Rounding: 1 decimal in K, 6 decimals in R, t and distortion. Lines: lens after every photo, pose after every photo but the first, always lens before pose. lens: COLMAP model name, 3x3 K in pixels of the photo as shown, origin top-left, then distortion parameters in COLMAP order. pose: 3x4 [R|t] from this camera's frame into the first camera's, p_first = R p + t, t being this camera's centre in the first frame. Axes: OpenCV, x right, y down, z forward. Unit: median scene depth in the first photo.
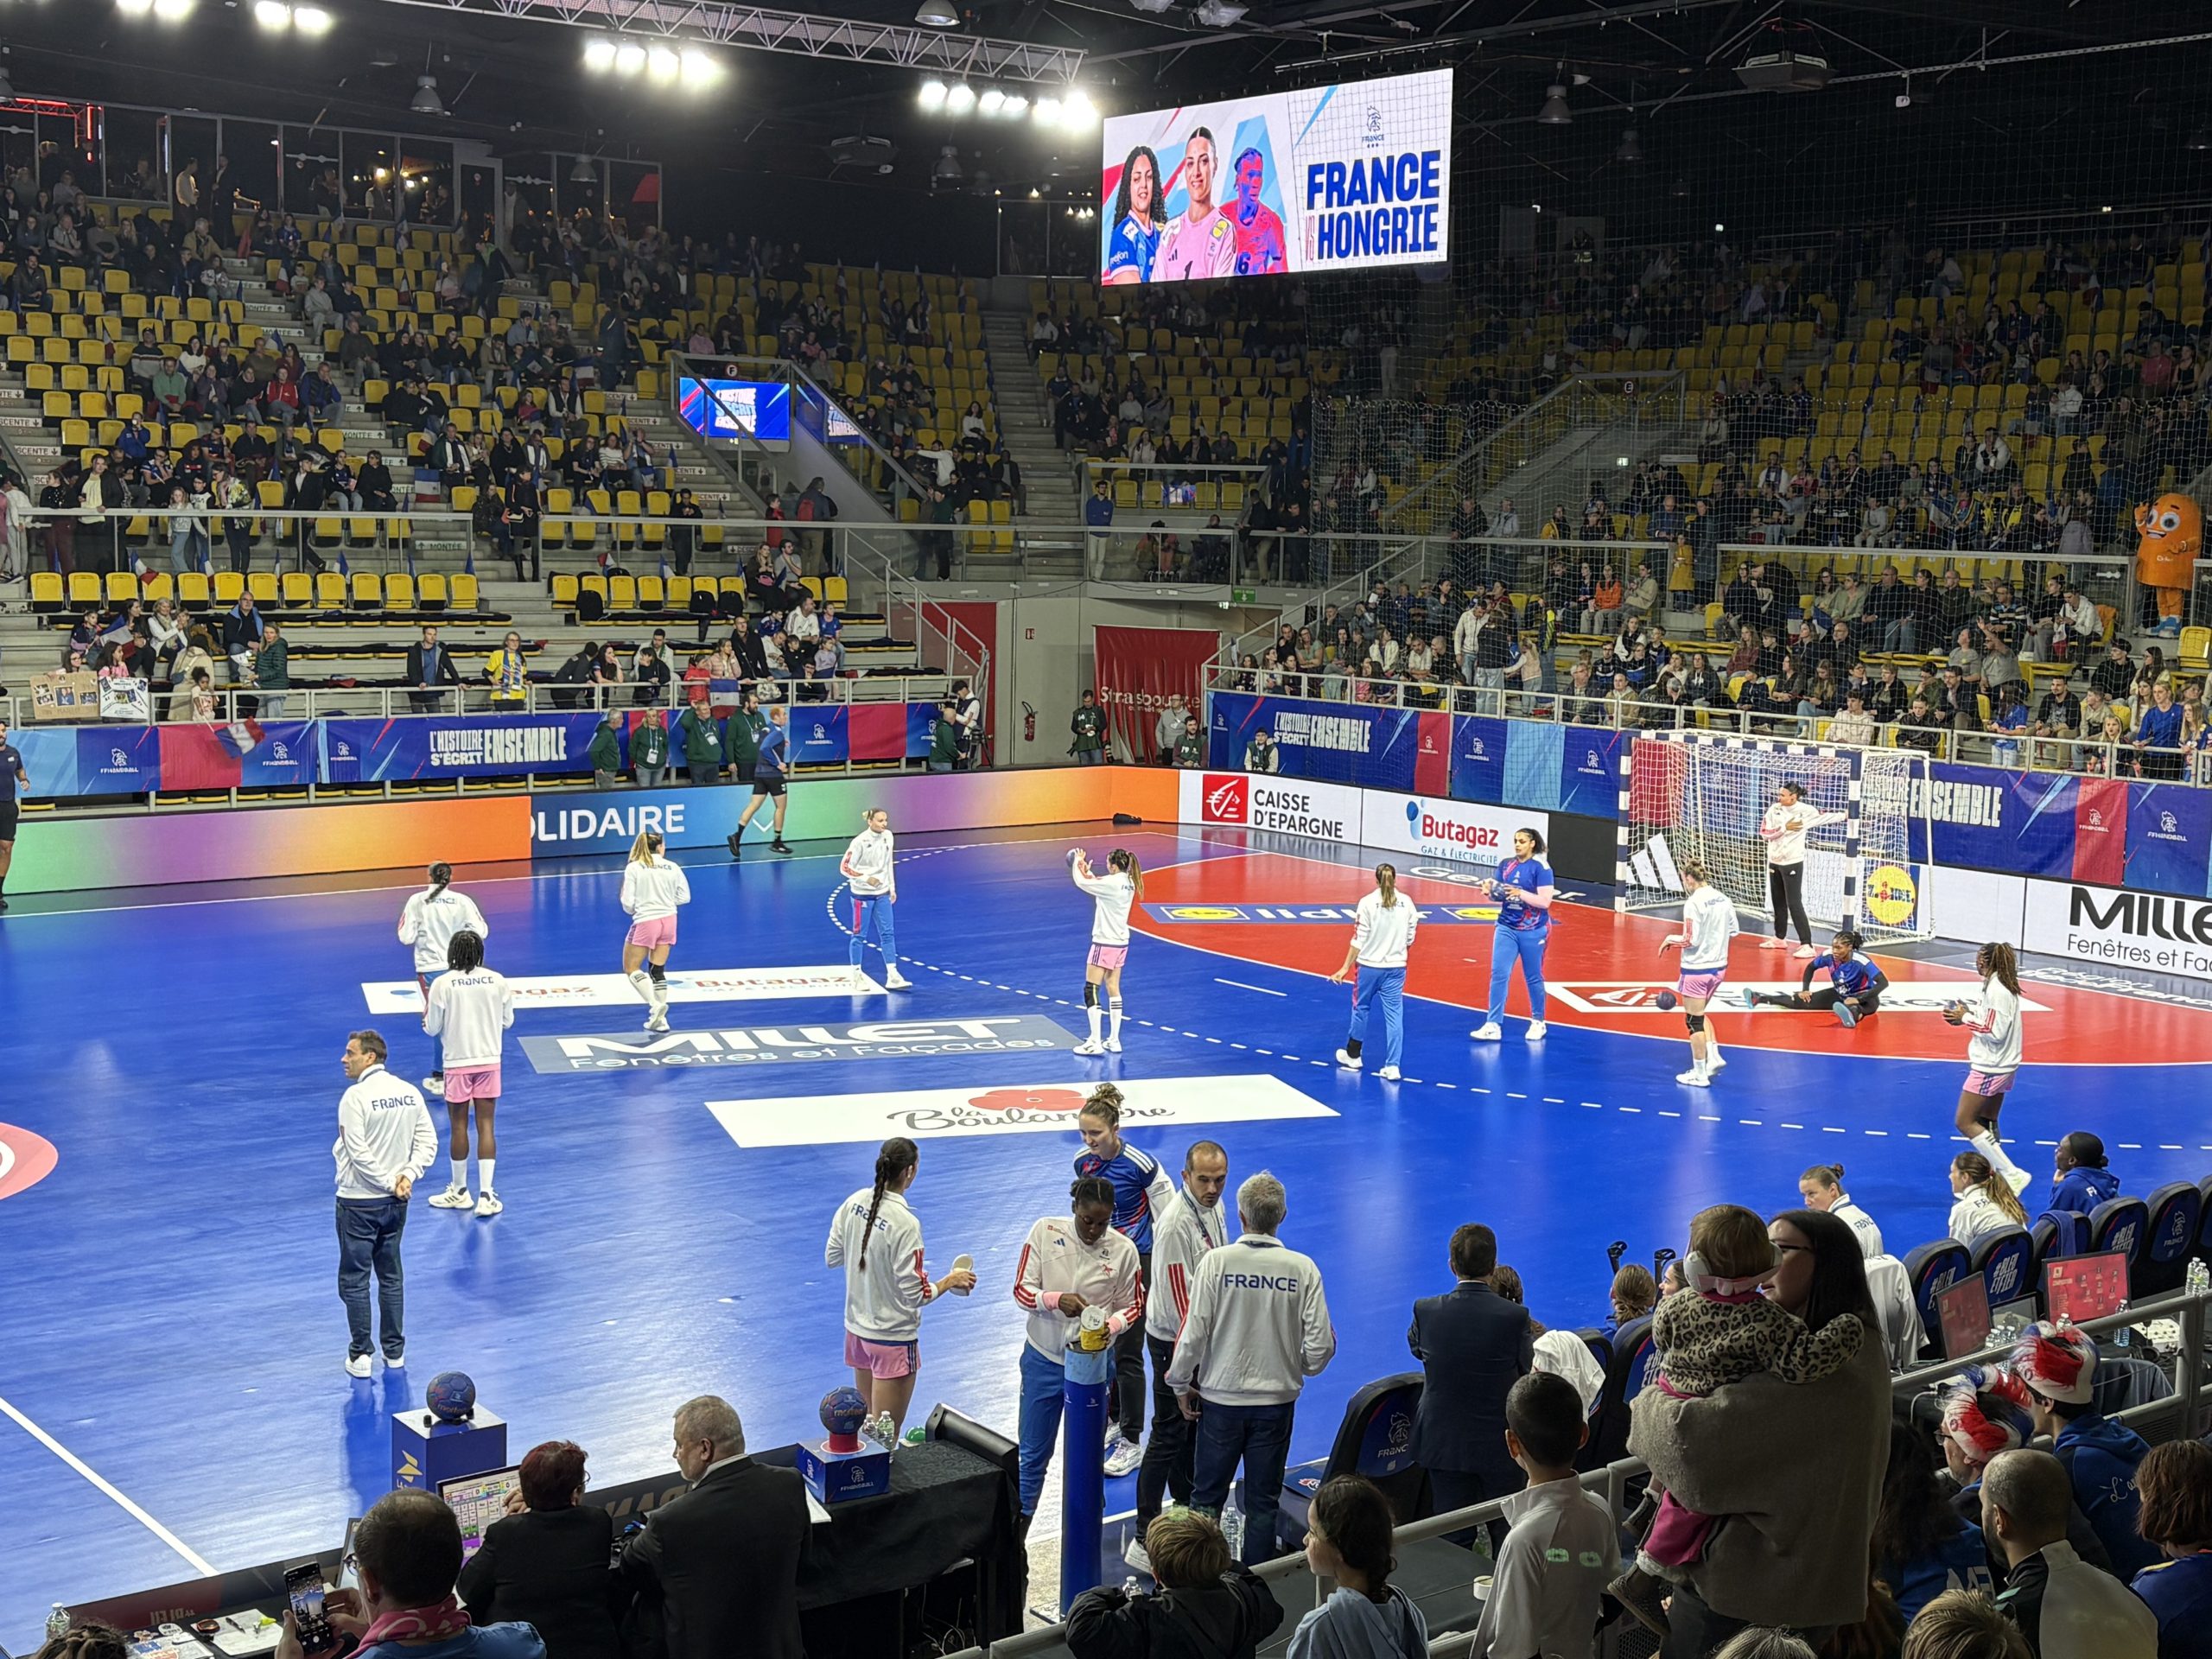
lens RADIAL K [[2819.1, 0, 1140.9], [0, 2819.1, 809.7], [0, 0, 1]] dist [0.265838, -1.042071]
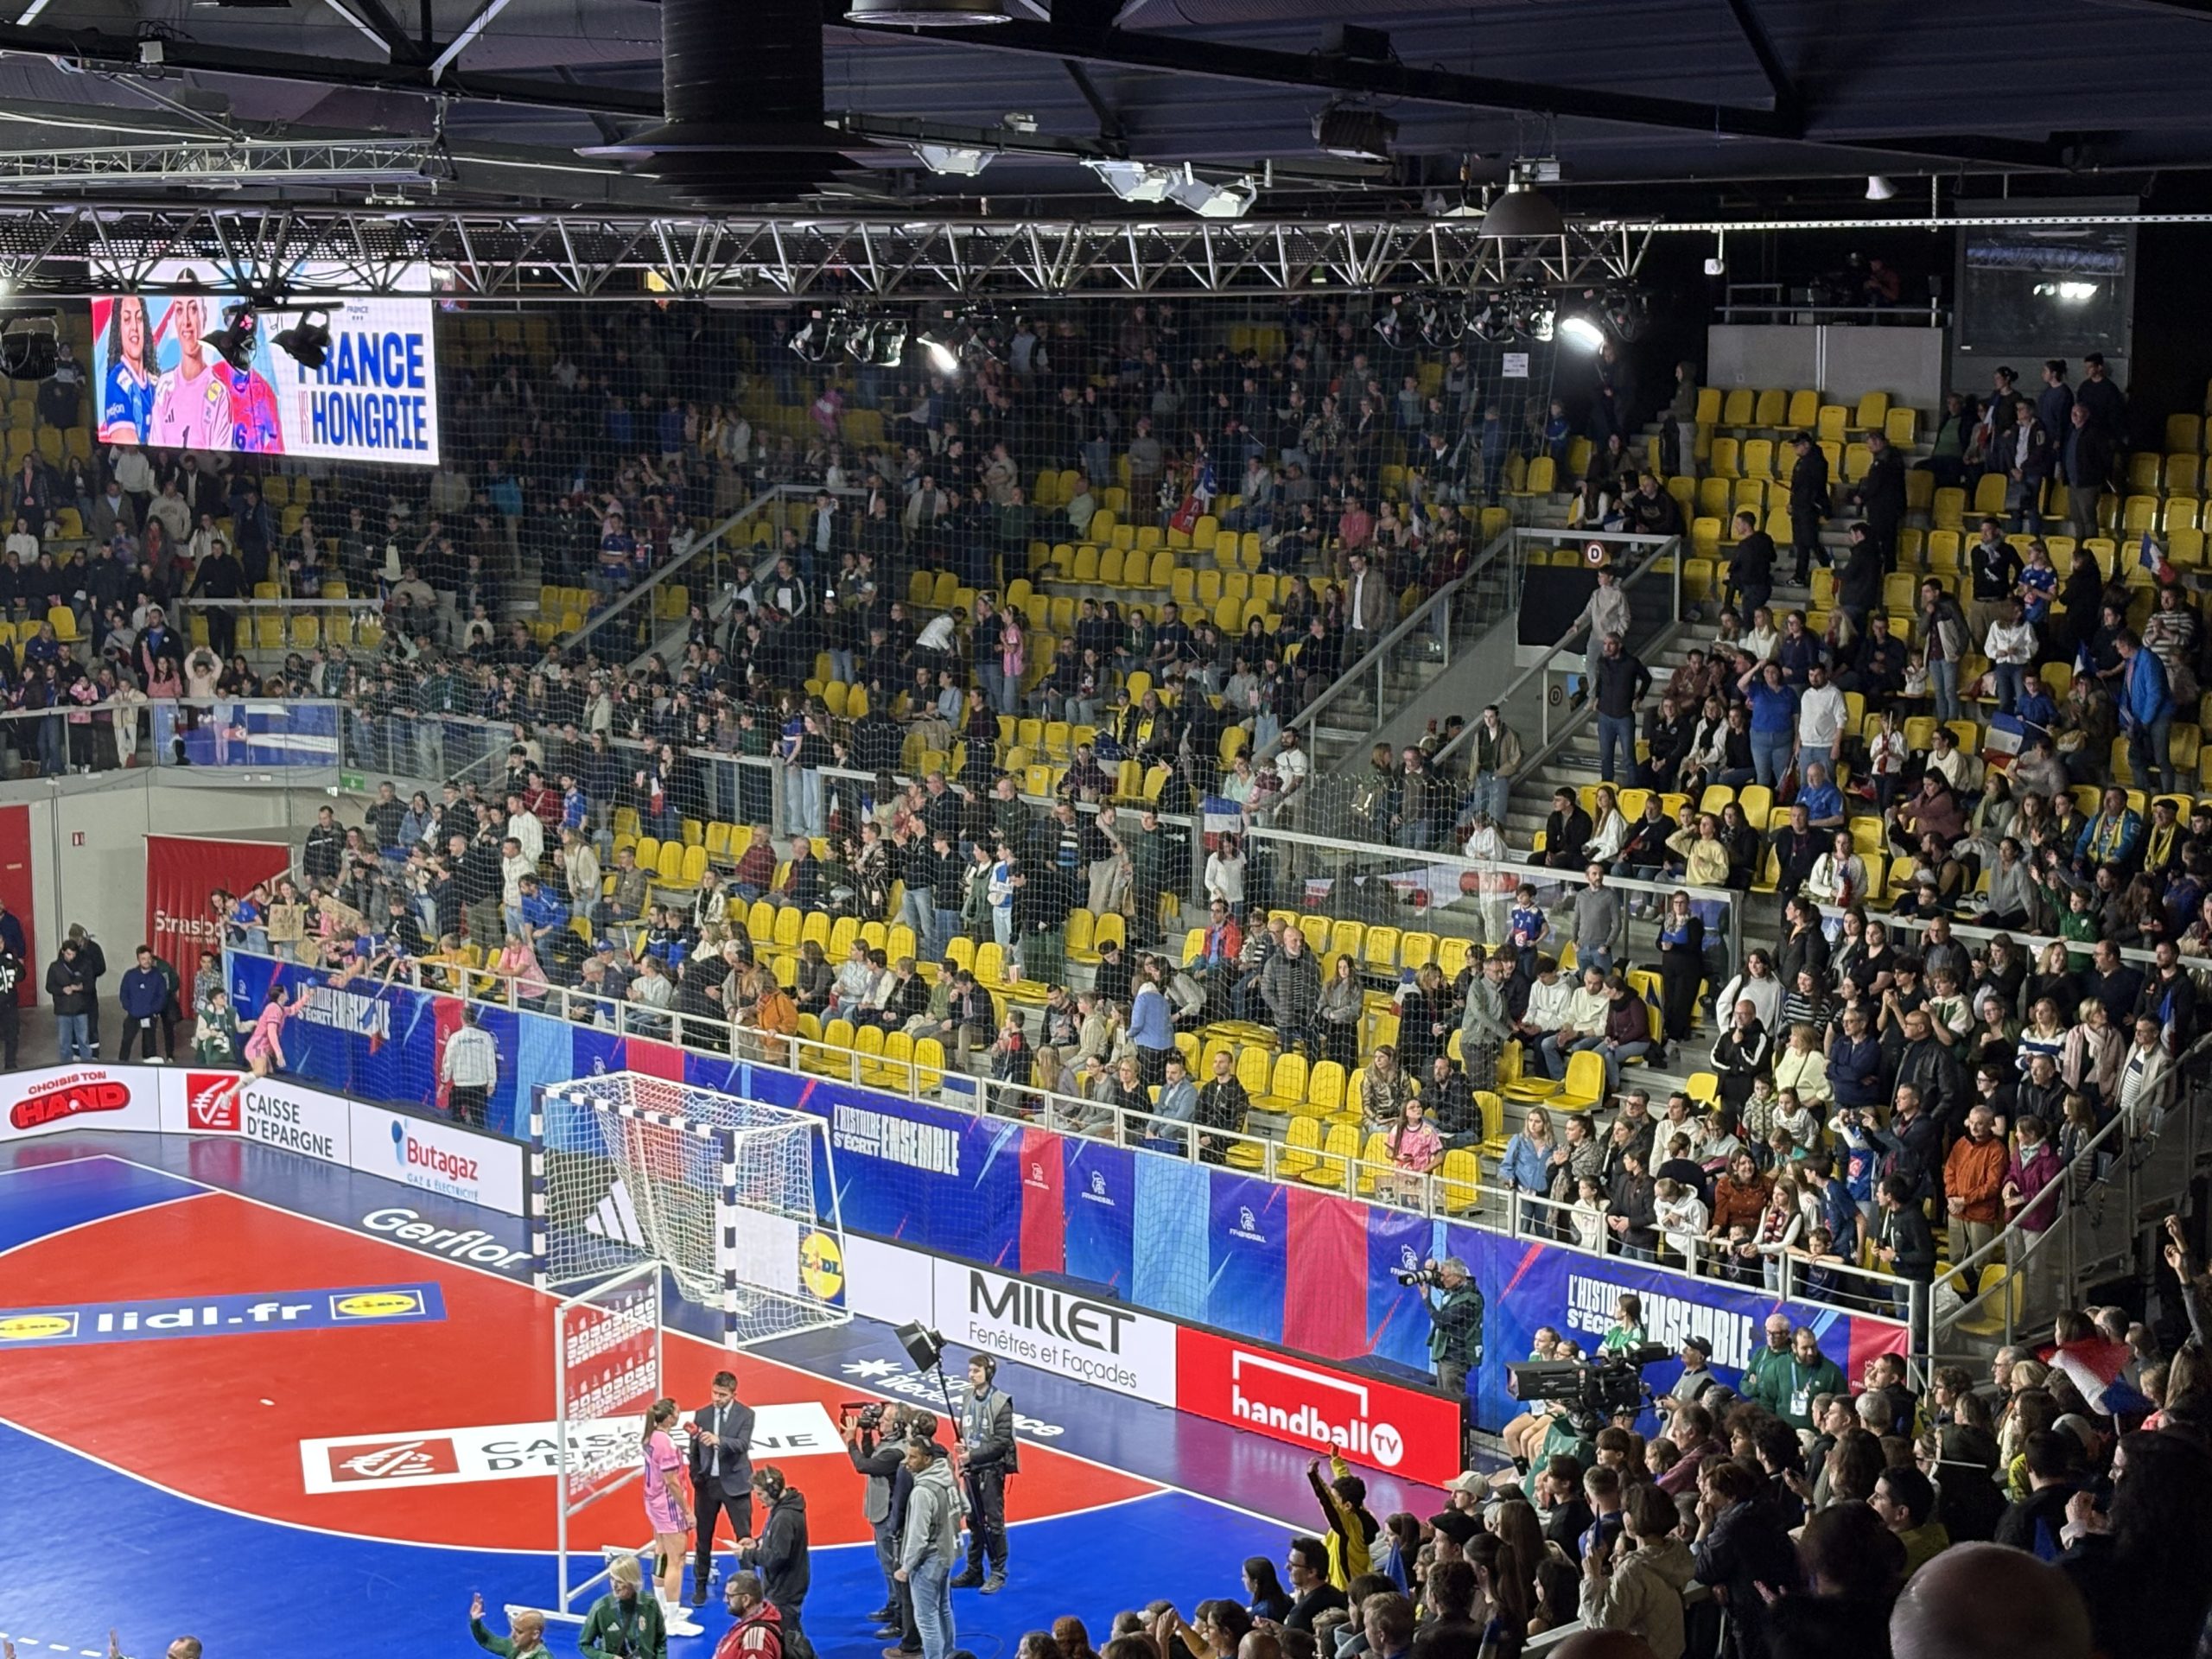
lens RADIAL K [[3948.4, 0, 1111.5], [0, 3948.4, 855.4], [0, 0, 1]] dist [0.282473, -1.269373]
pose [[0.996902, -0.035333, 0.070270, 0.216871], [0.032787, 0.998775, 0.037057, -0.113349], [-0.071493, -0.034638, 0.996839, -0.189912]]
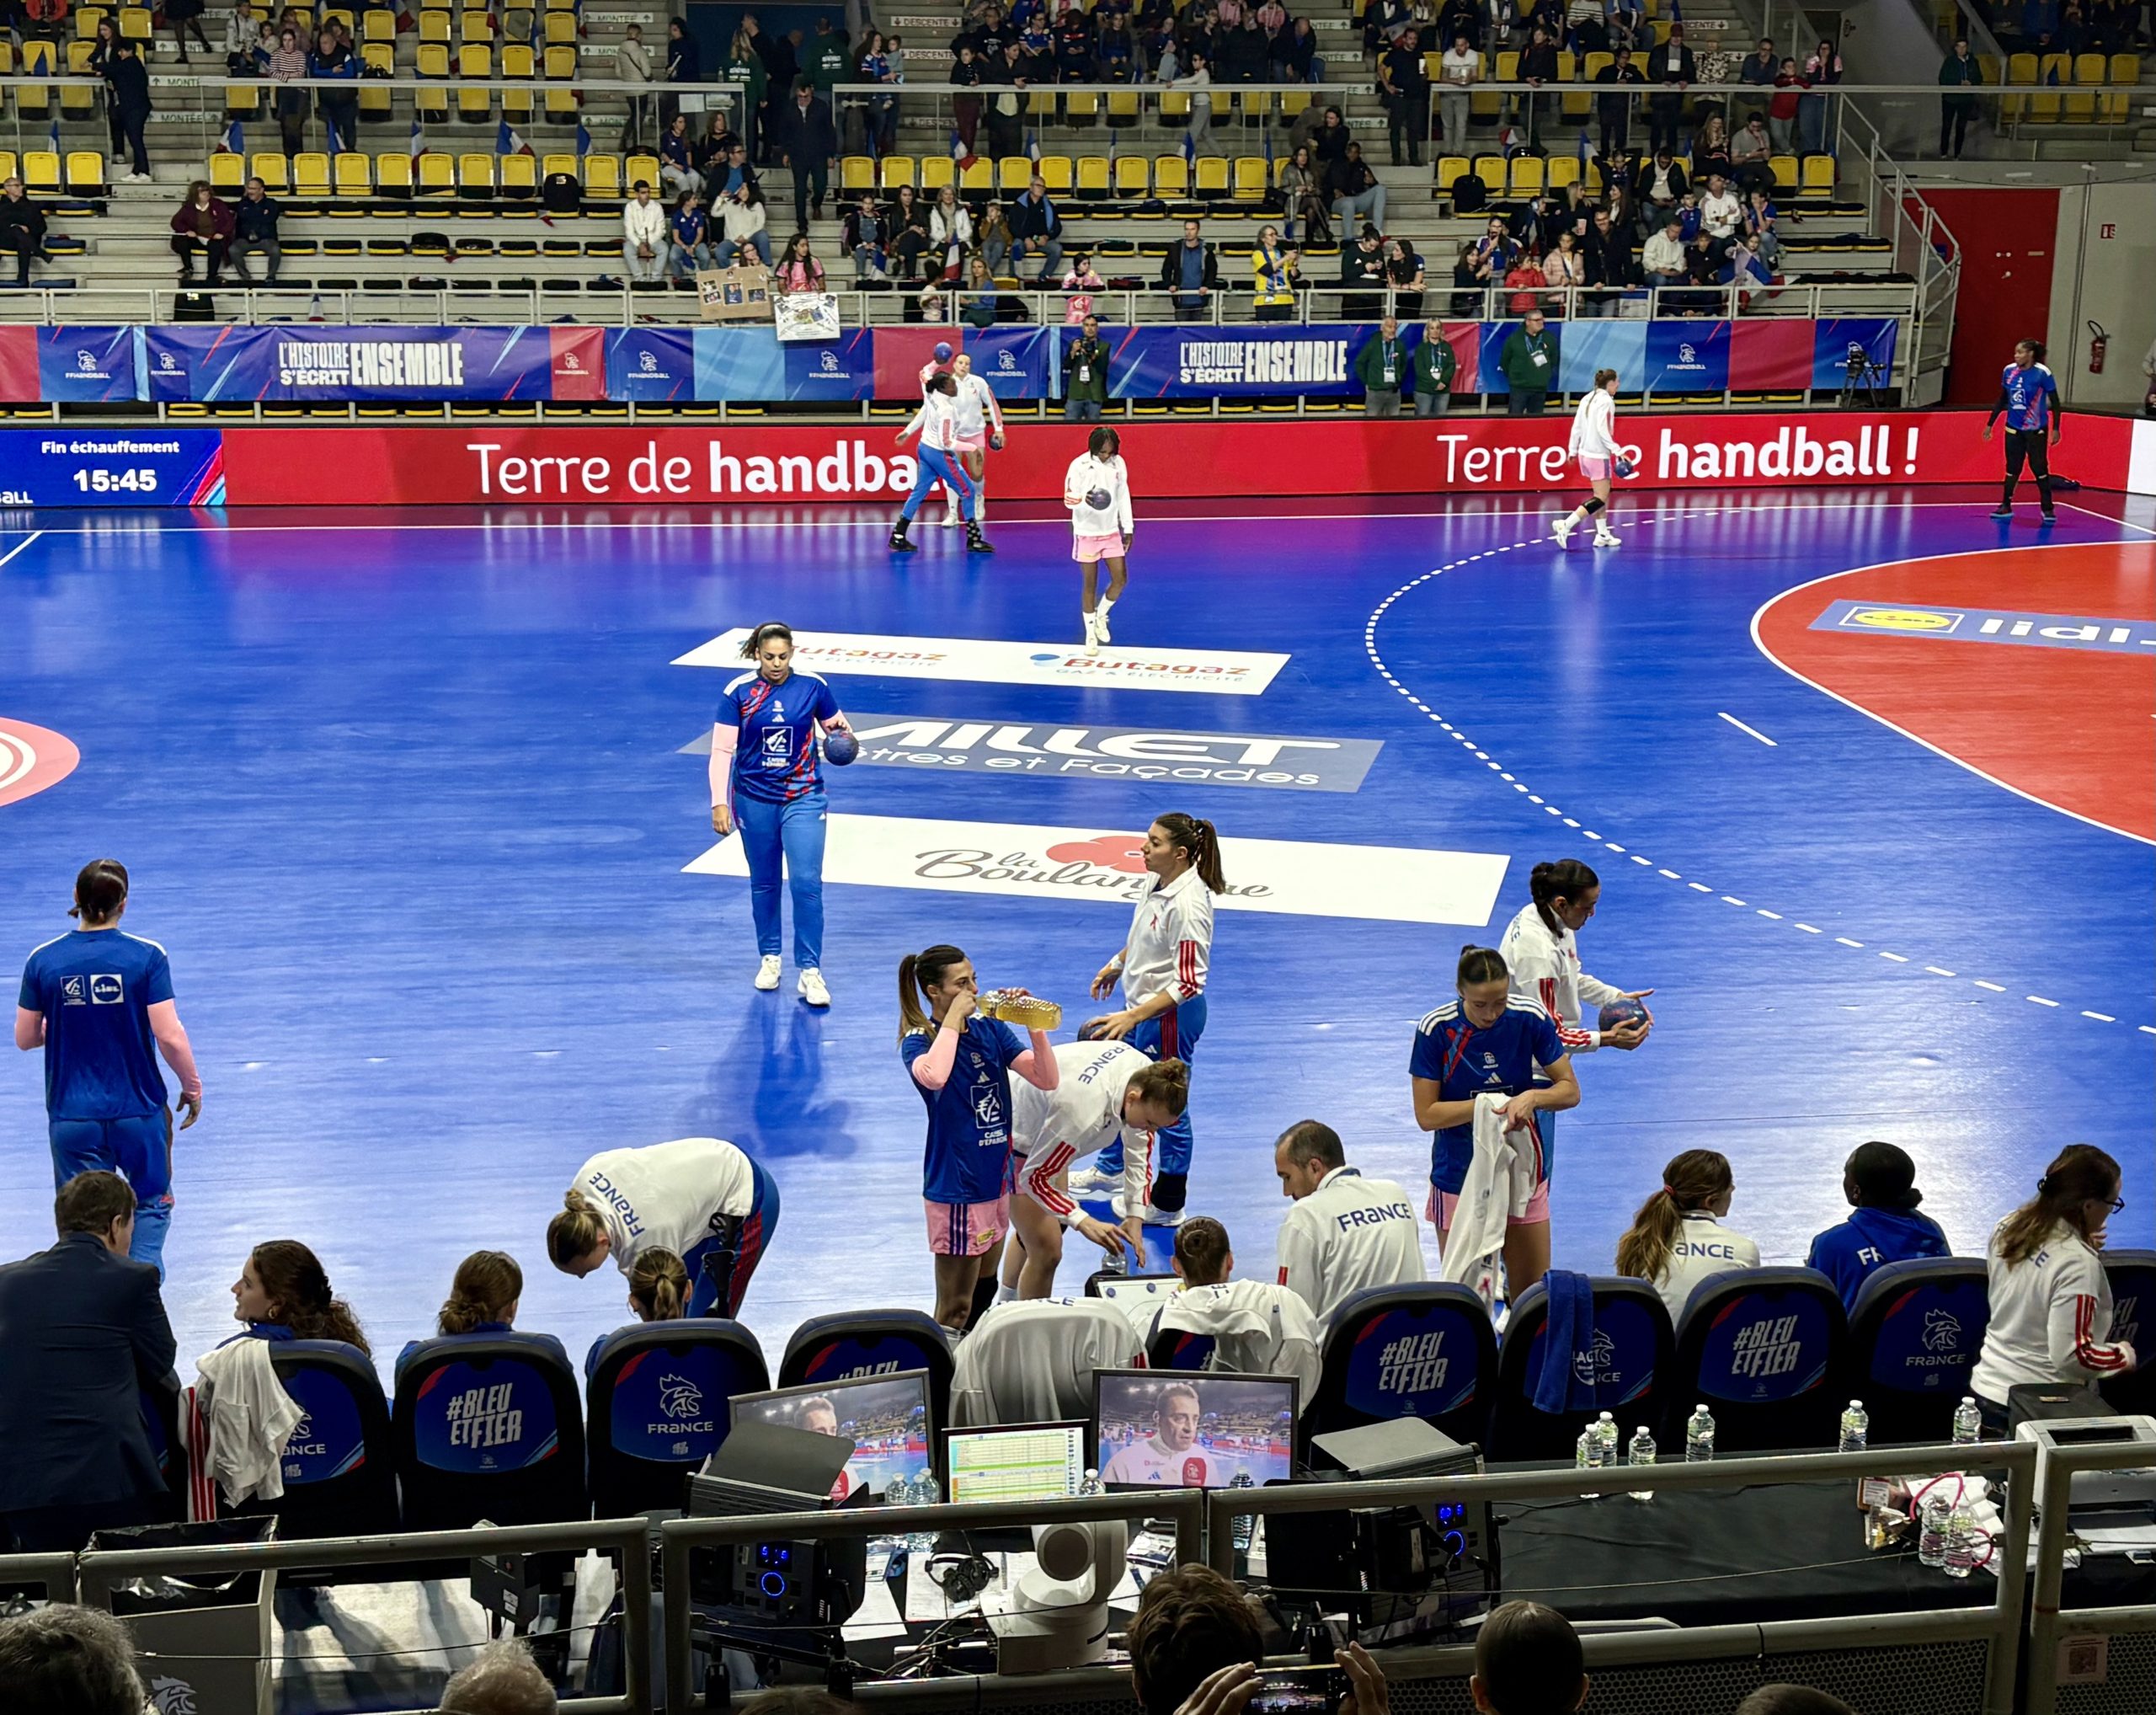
lens RADIAL K [[3050.1, 0, 999.8], [0, 3050.1, 855.6], [0, 0, 1]] dist [0.218237, -0.776256]
pose [[0.849543, 0.116571, -0.514478, 0.196536], [-0.043542, 0.987446, 0.151835, -0.011966], [0.525719, -0.106589, 0.843954, 0.149072]]
